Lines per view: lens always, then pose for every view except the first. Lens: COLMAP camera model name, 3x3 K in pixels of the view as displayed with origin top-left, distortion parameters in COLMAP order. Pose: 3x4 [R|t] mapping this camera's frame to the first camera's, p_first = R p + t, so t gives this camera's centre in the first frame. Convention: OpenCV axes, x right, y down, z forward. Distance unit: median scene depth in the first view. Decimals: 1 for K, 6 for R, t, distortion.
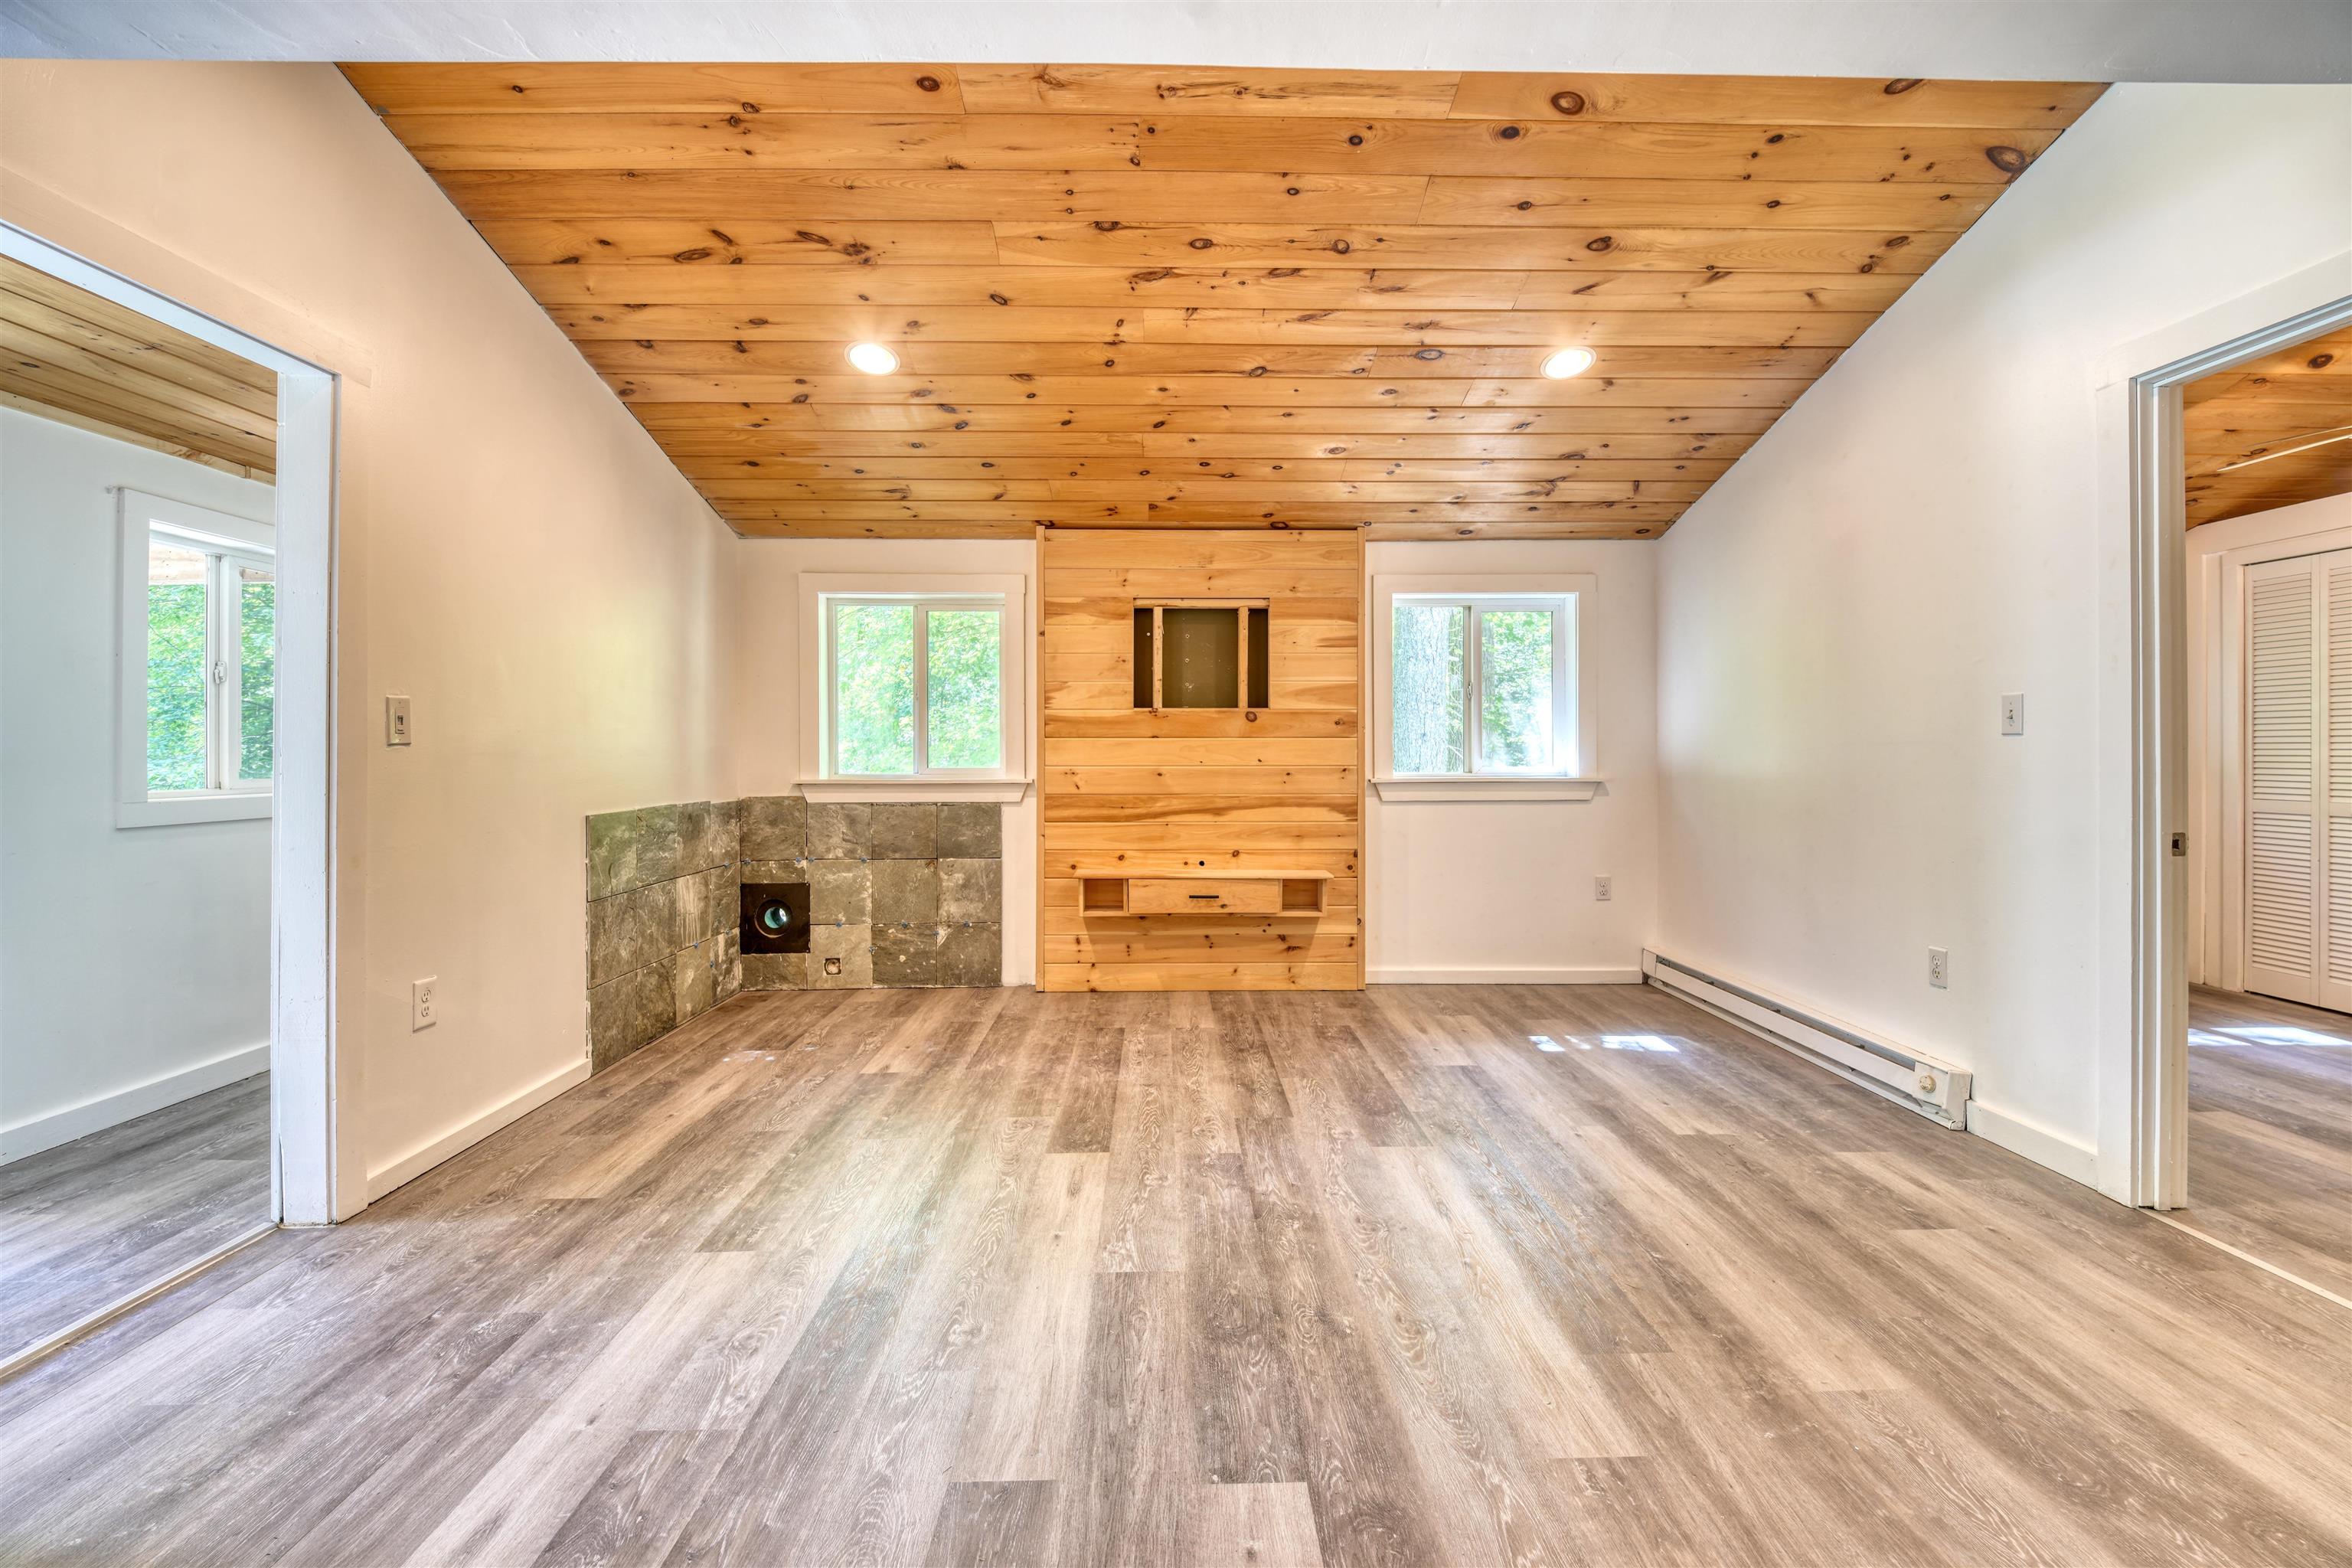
lens RADIAL K [[982.7, 0, 1183.4], [0, 982.7, 752.8], [0, 0, 1]] dist [0.042827, -0.049065]
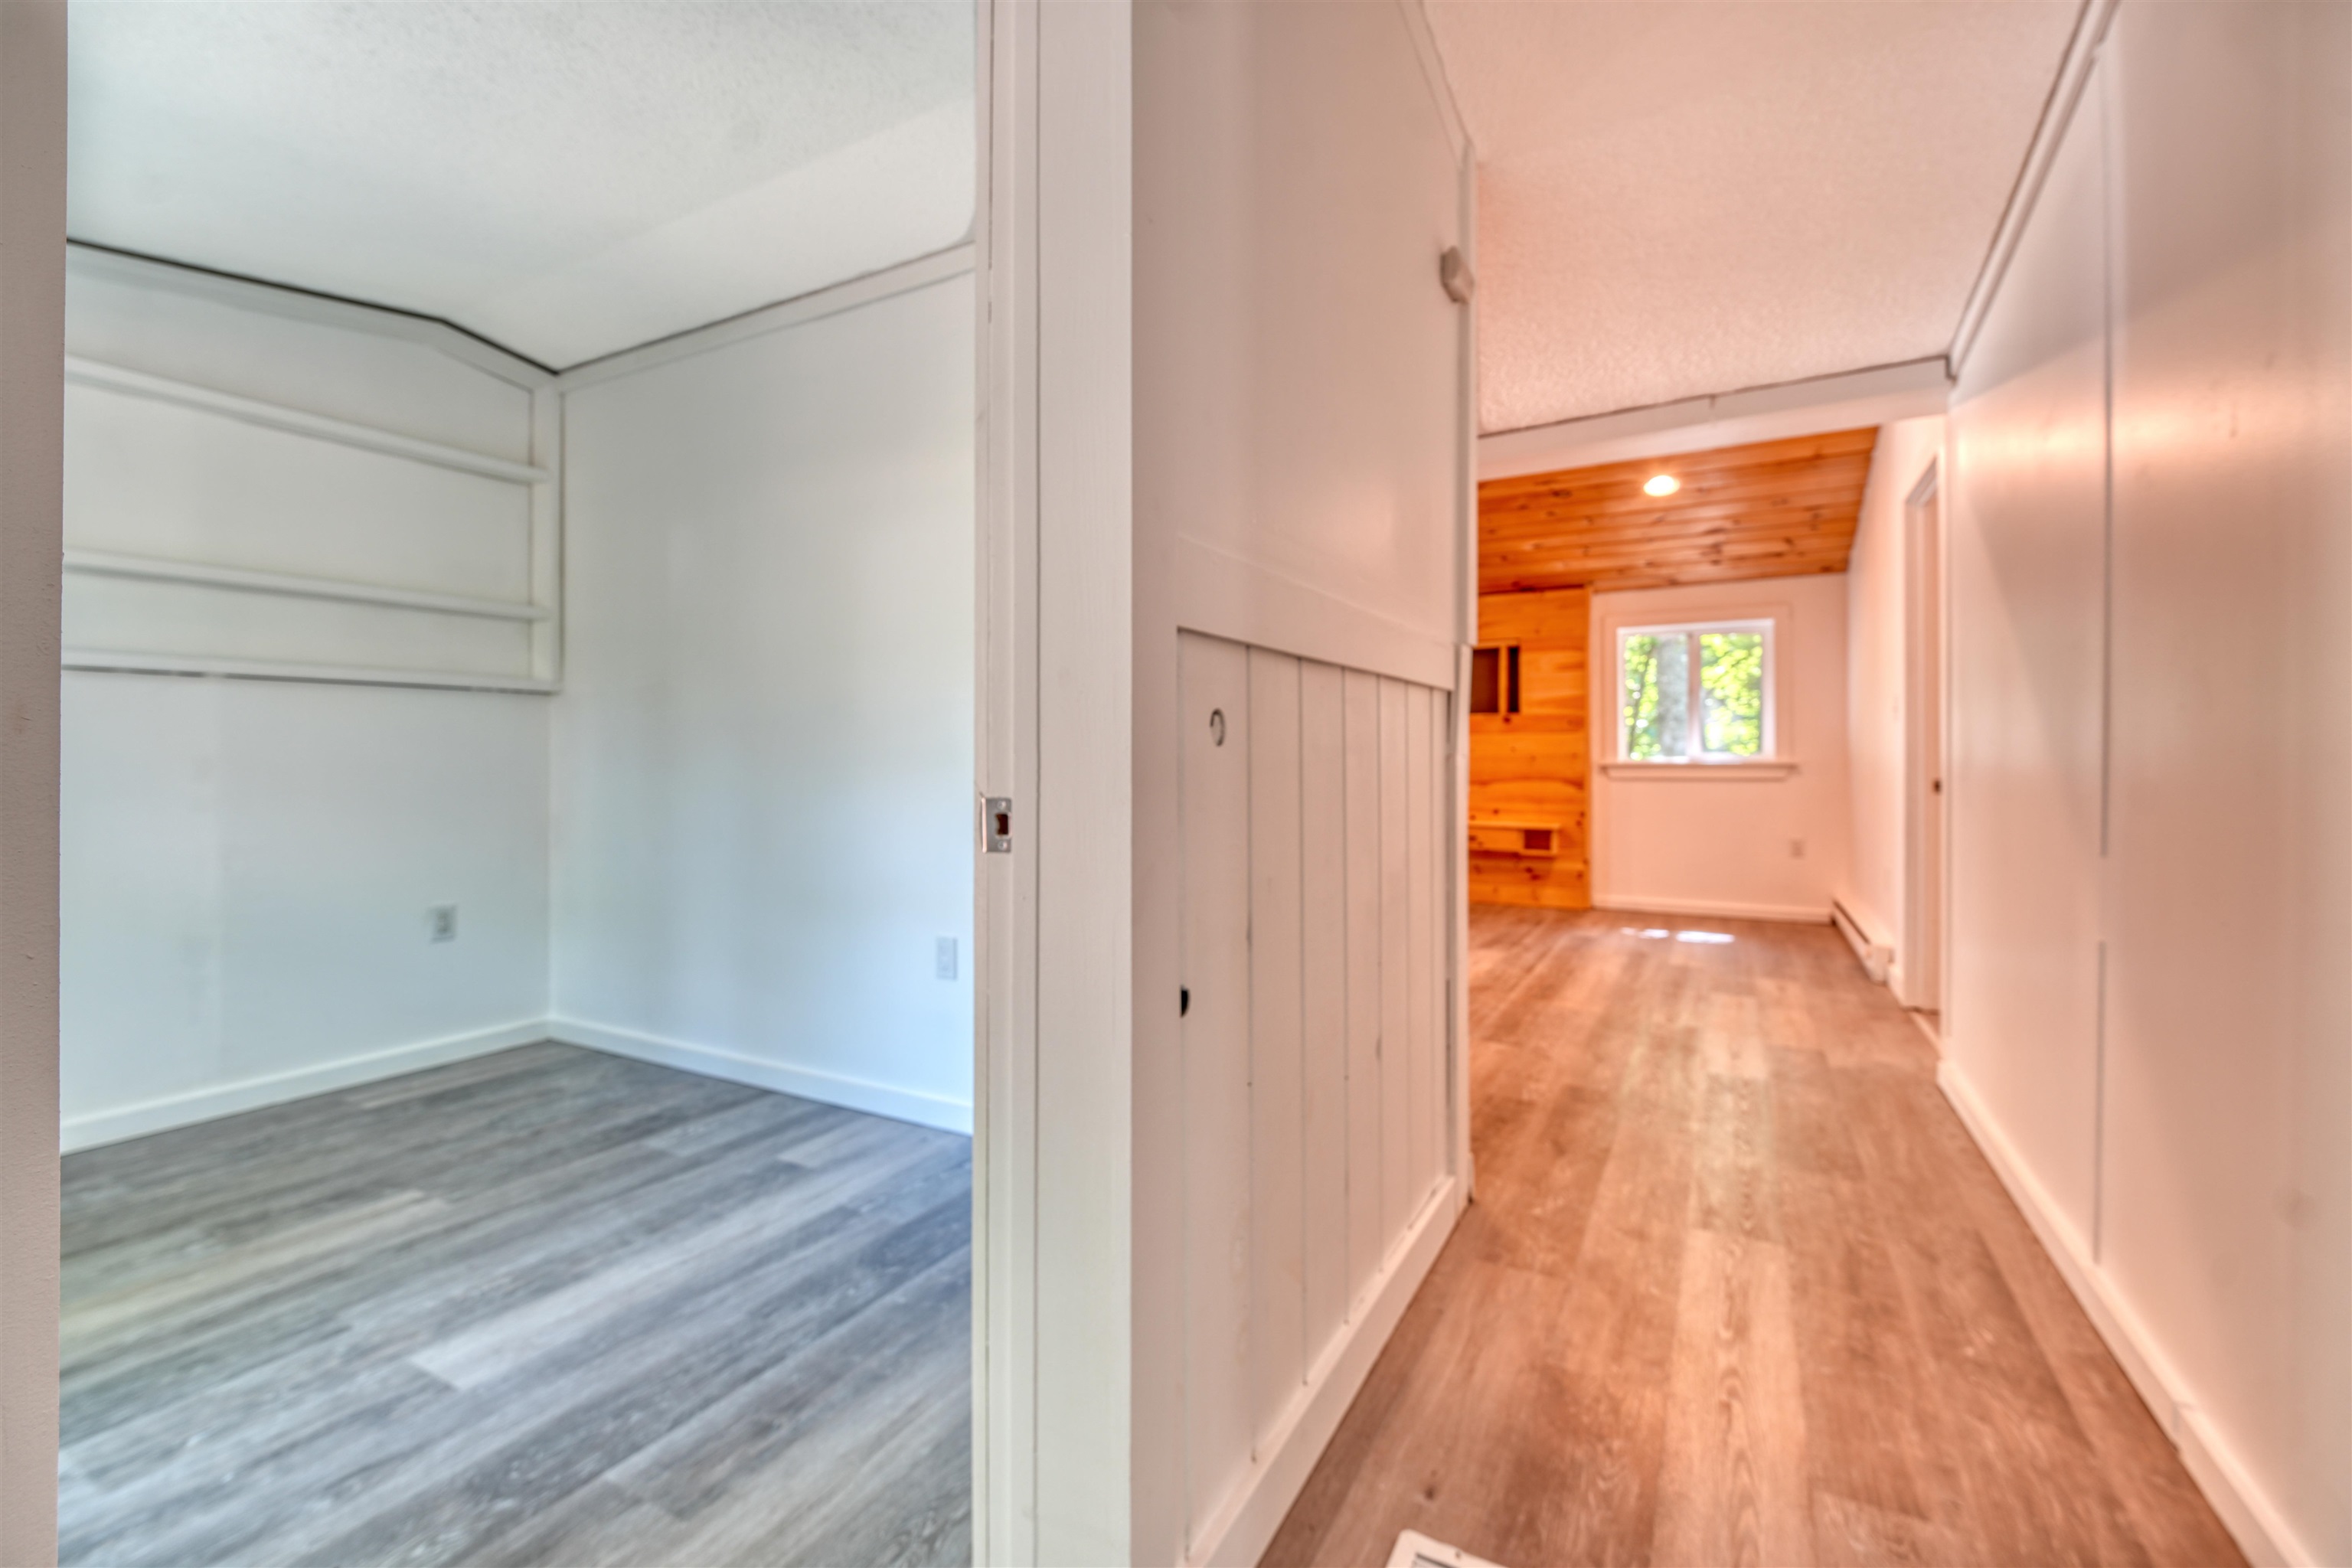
lens RADIAL K [[989.3, 0, 1176.0], [0, 989.3, 784.0], [0, 0, 1]] dist [-0.002639, -0.000064]
pose [[0.866809, 0.011131, -0.498517, 0.399770], [0.003463, 0.999592, 0.028341, 0.016749], [0.498629, -0.026293, 0.866417, -0.570876]]
